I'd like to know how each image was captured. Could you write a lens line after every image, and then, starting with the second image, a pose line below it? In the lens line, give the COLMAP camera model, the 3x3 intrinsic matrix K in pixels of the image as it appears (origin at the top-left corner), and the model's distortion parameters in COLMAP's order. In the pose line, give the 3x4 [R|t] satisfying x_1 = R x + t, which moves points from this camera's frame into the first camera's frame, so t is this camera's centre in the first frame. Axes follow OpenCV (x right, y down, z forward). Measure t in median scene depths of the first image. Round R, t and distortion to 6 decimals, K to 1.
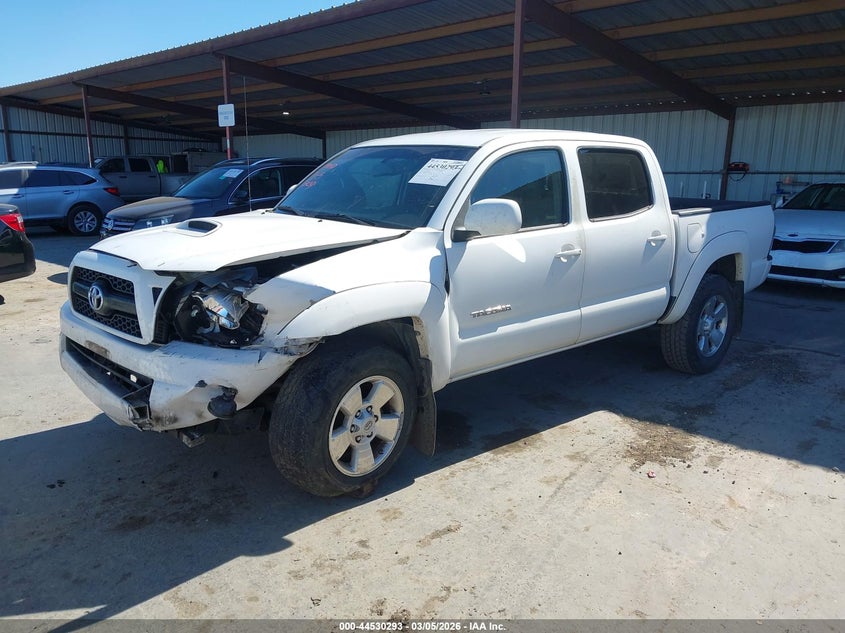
lens RADIAL K [[658.2, 0, 431.5], [0, 658.2, 316.5], [0, 0, 1]] dist [-0.009673, 0.003141]
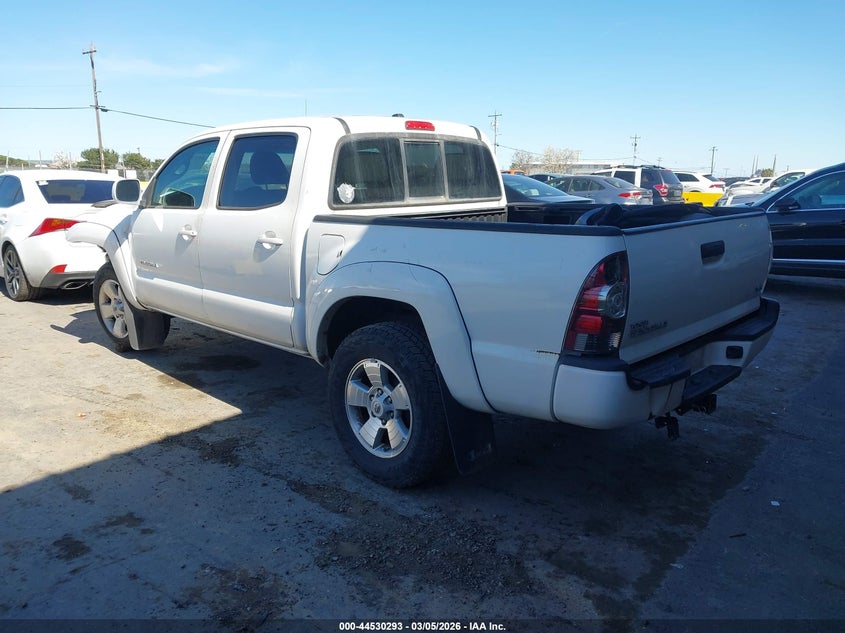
lens RADIAL K [[658.2, 0, 431.5], [0, 658.2, 316.5], [0, 0, 1]] dist [-0.009673, 0.003141]
pose [[0.110680, 0.202717, -0.972962, 1.332775], [-0.241400, 0.955143, 0.171544, -0.245538], [0.964093, 0.215886, 0.154651, 1.226604]]
